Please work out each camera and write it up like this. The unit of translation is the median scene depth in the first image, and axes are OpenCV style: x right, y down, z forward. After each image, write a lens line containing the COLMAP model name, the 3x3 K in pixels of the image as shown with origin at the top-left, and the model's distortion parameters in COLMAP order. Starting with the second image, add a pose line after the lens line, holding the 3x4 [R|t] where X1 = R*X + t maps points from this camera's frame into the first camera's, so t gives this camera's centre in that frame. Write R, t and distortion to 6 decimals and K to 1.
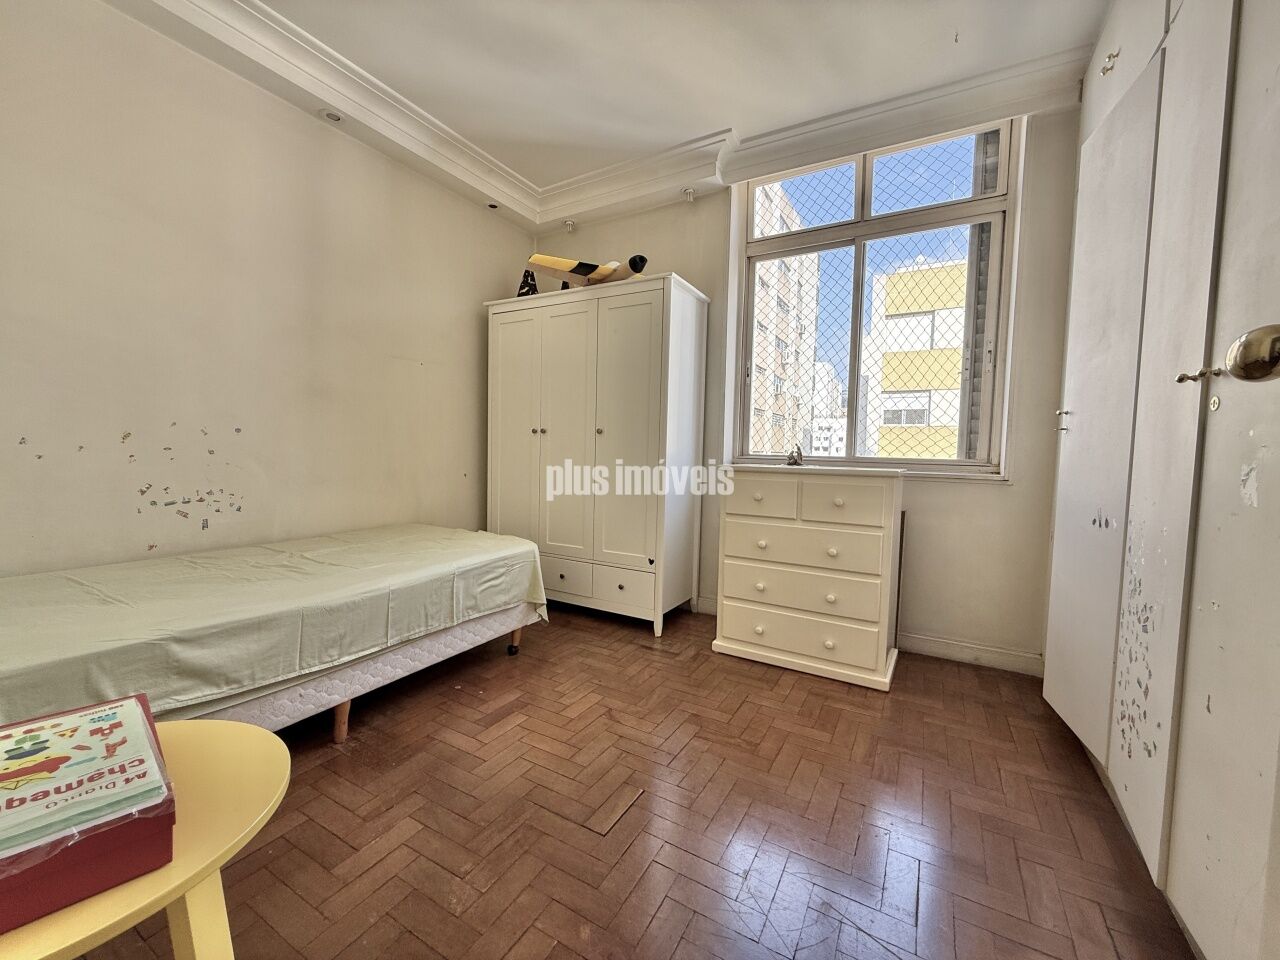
lens RADIAL K [[511.4, 0, 641.2], [0, 511.4, 479.7], [0, 0, 1]] dist [0.000679, -0.000121]
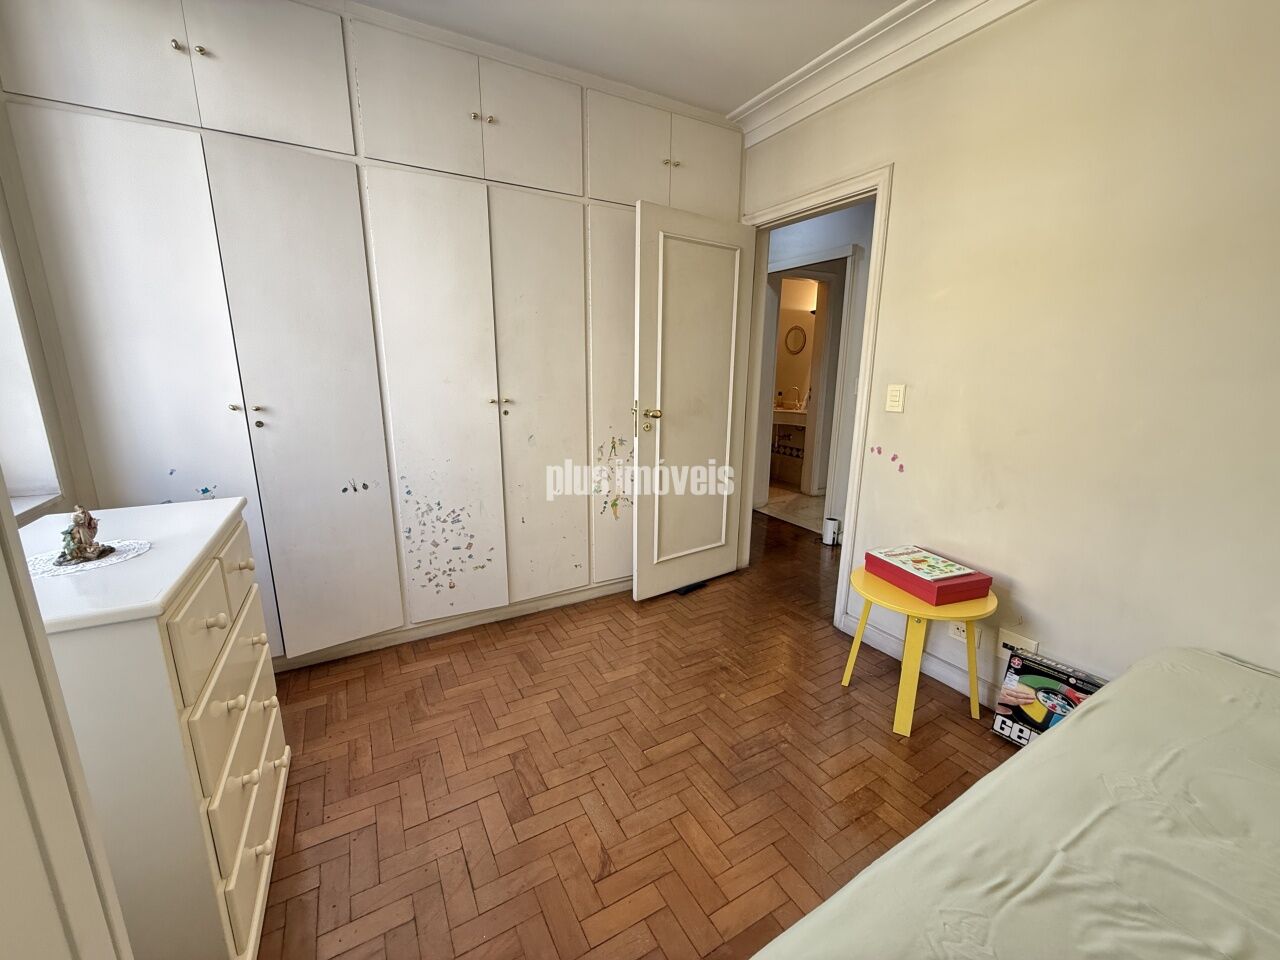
lens RADIAL K [[511.4, 0, 642.8], [0, 511.4, 479.8], [0, 0, 1]] dist [0.000679, -0.000121]
pose [[-0.862352, -0.133873, 0.488289, -0.469698], [0.003511, 0.962806, 0.270170, -0.315581], [-0.506296, 0.234696, -0.829808, 1.746452]]
